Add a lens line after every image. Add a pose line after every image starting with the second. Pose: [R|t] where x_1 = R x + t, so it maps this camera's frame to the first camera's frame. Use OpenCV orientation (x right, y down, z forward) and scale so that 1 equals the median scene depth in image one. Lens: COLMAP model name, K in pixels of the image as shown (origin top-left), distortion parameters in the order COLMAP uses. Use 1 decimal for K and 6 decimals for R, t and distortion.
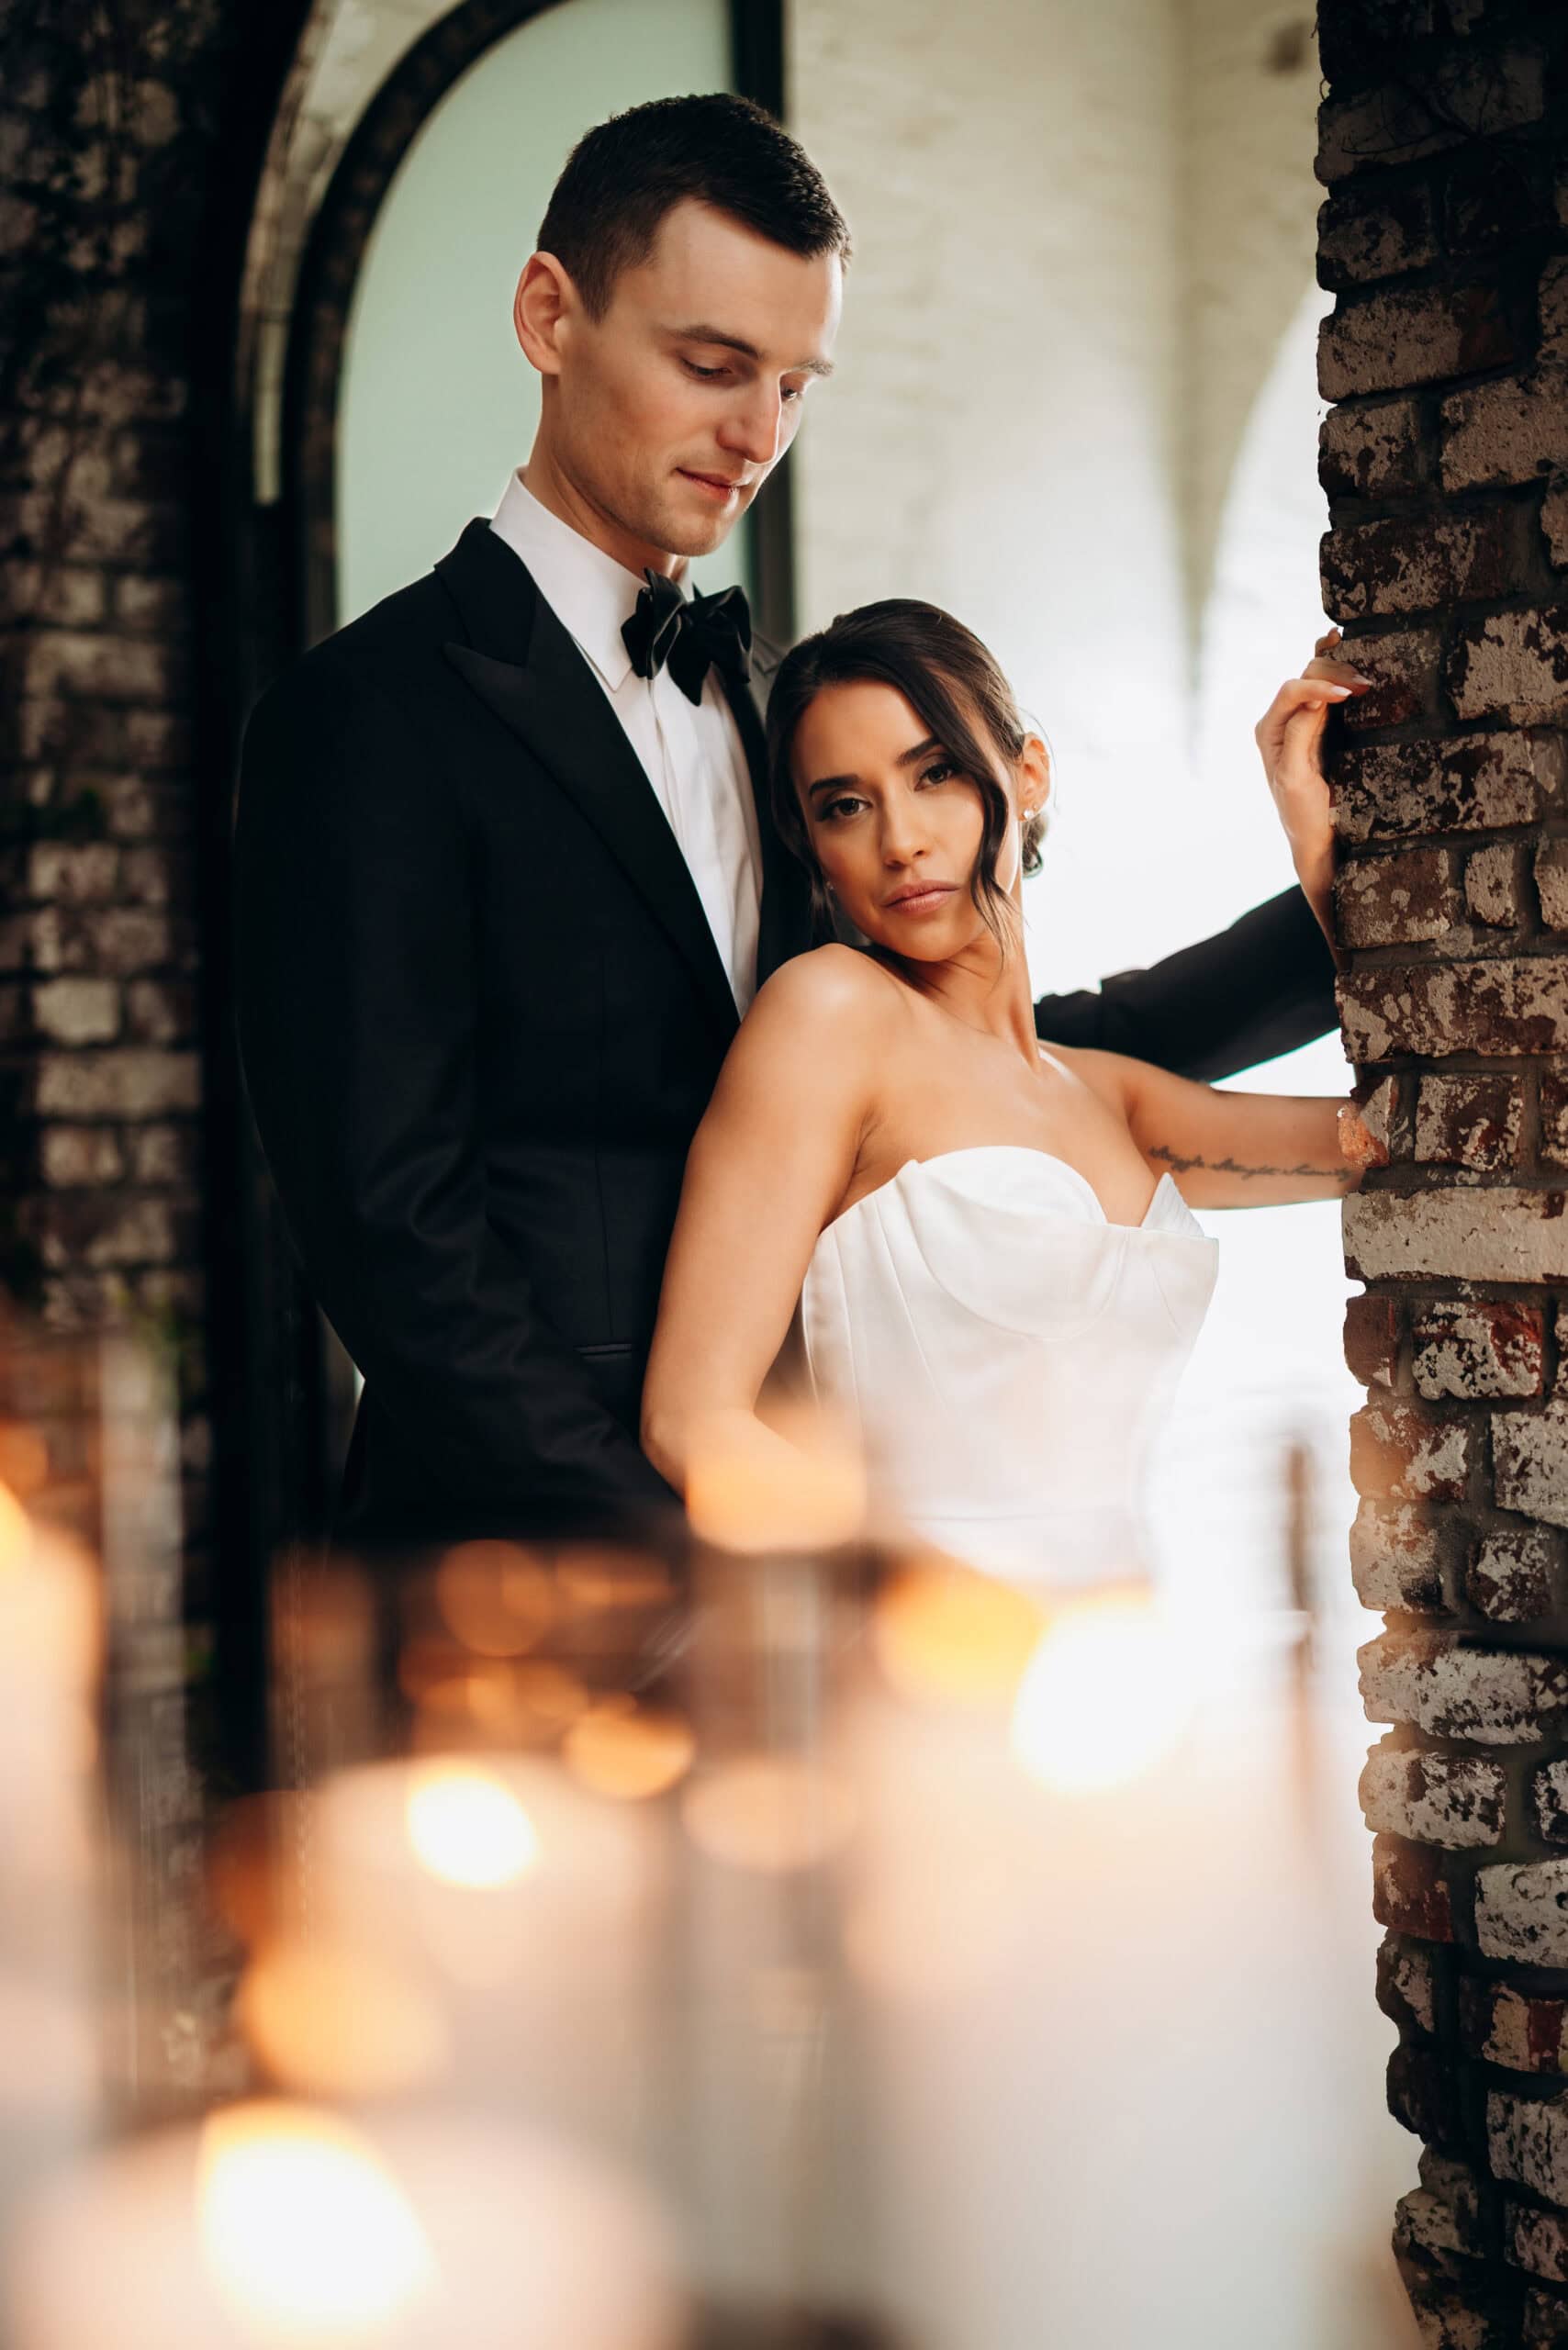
lens RADIAL K [[3556.7, 0, 774.5], [0, 3556.7, 1187.4], [0, 0, 1]] dist [0.013907, 0.000000]
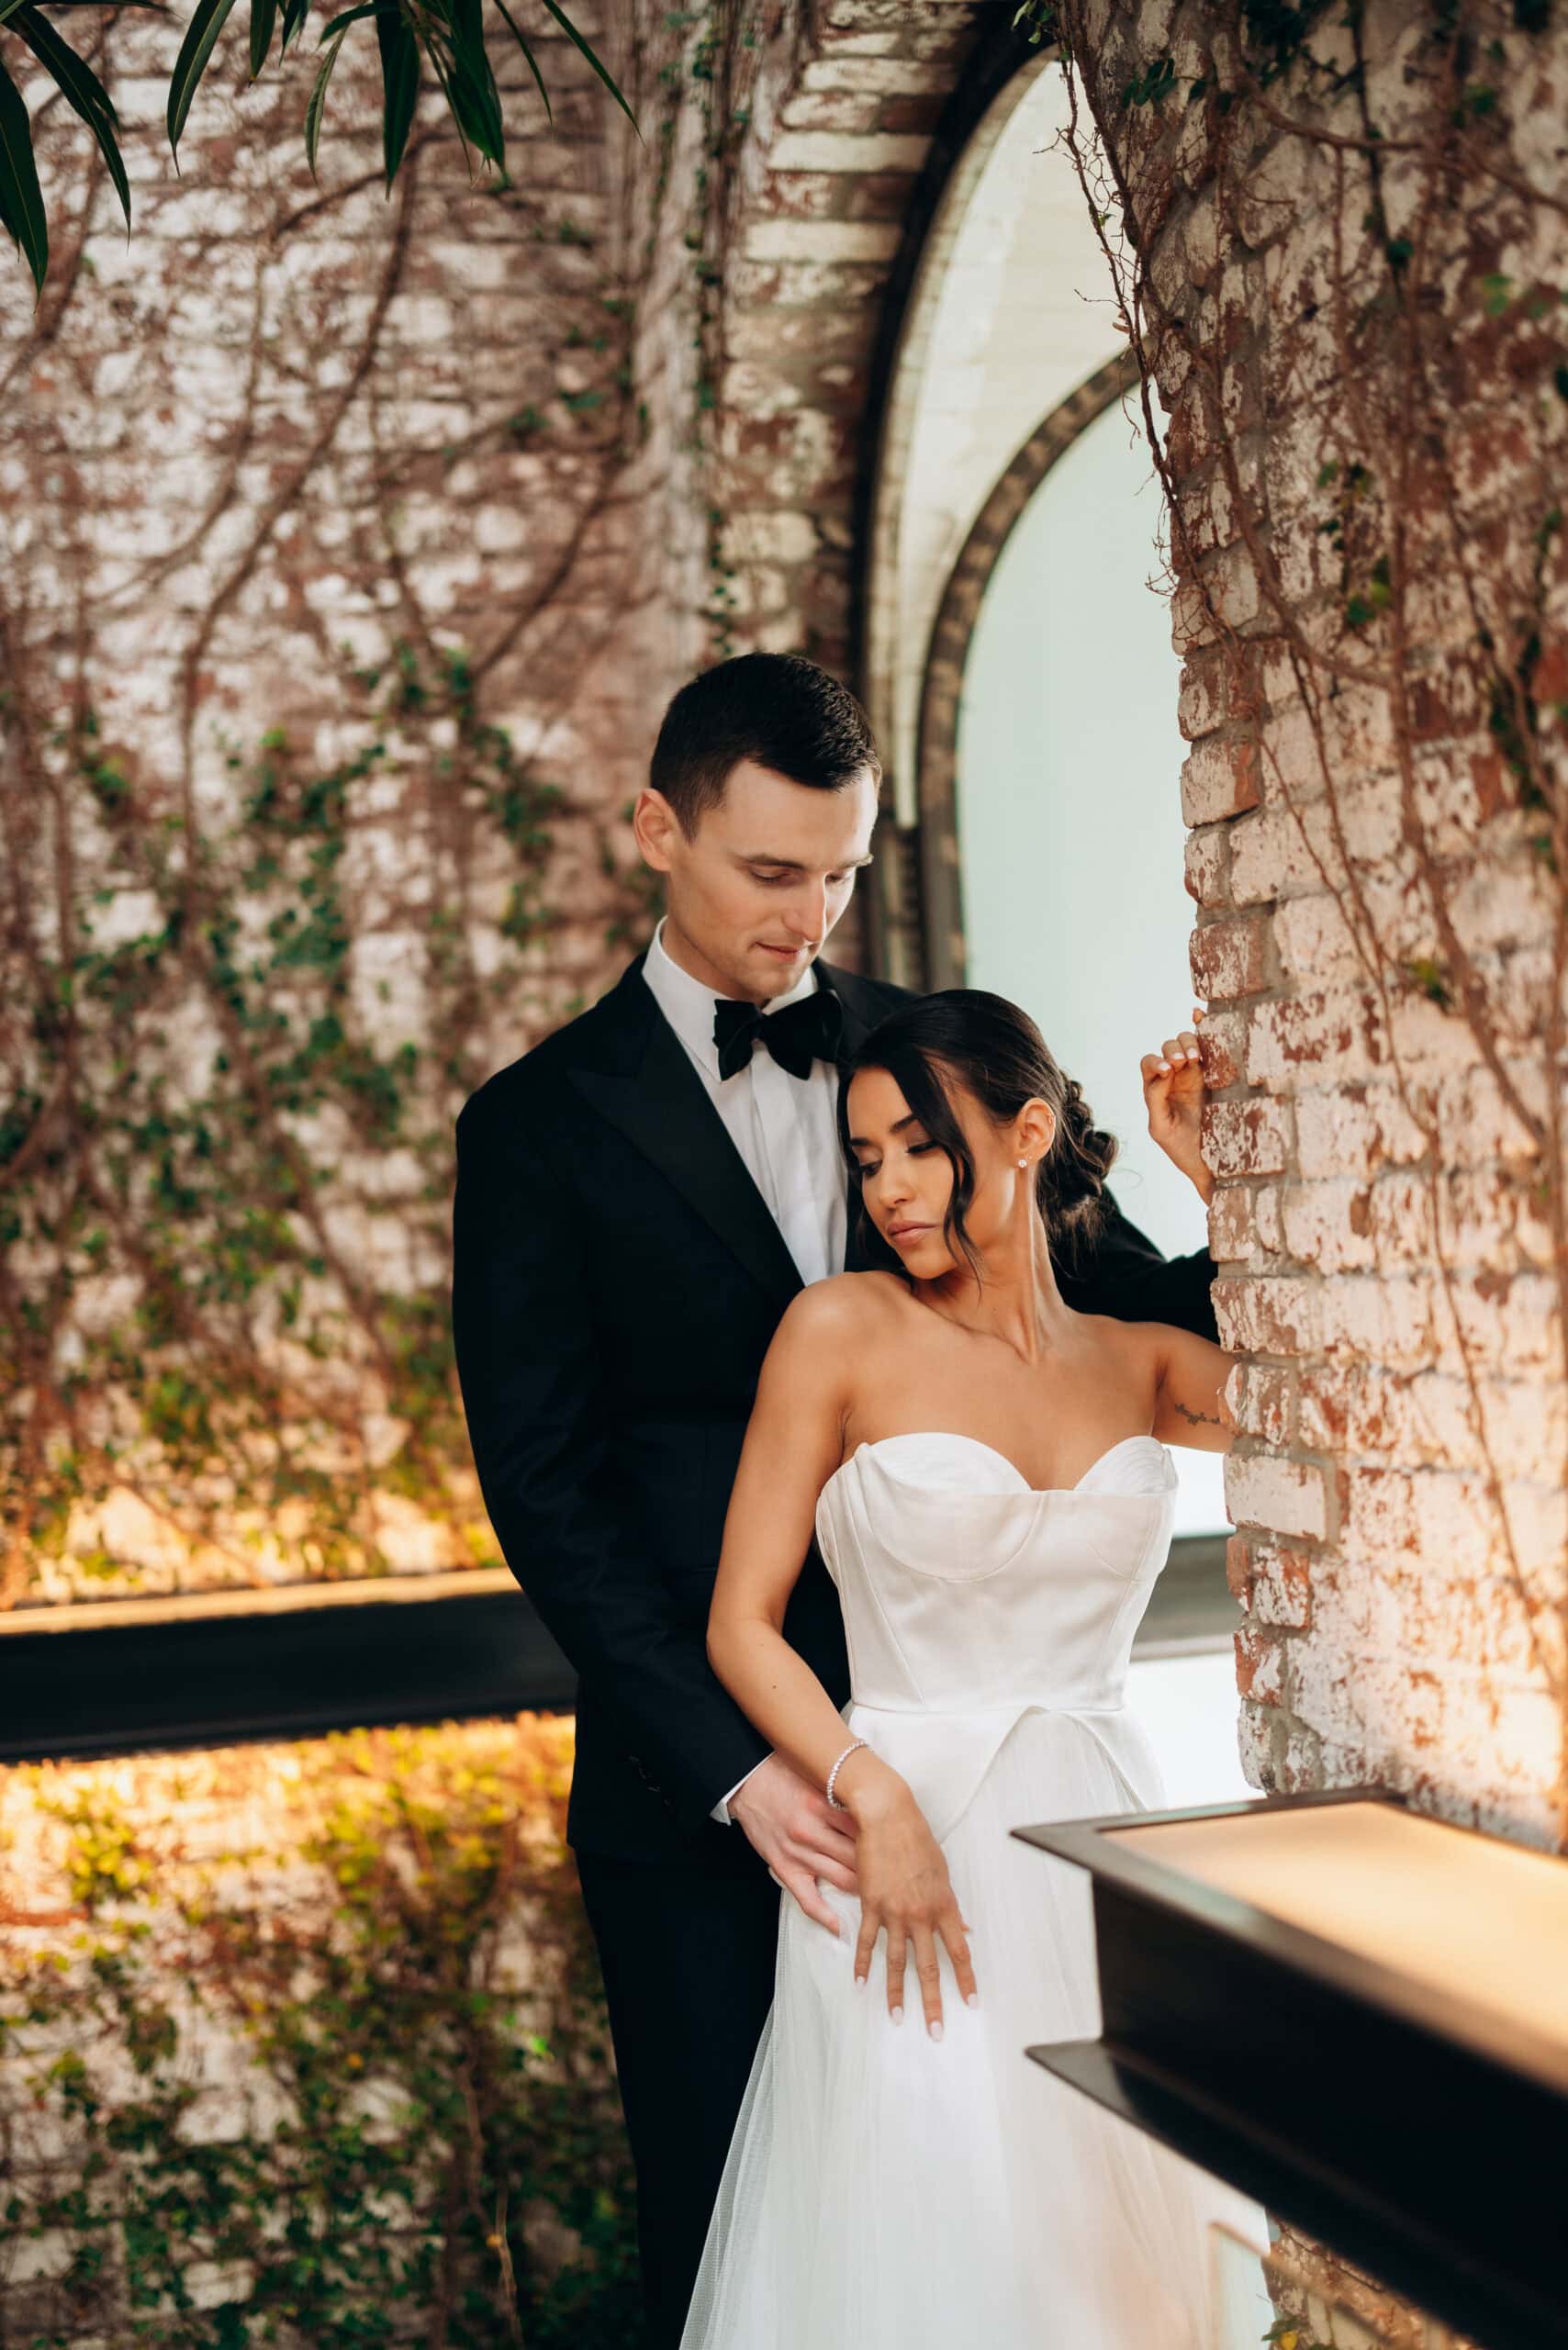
lens RADIAL K [[3556.7, 0, 791.4], [0, 3556.7, 1183.3], [0, 0, 1]] dist [0.013907, 0.000000]
pose [[0.878819, -0.039904, -0.475484, 0.635404], [0.041257, 0.999120, -0.007596, -0.092285], [0.475368, -0.012942, 0.879692, -0.181901]]
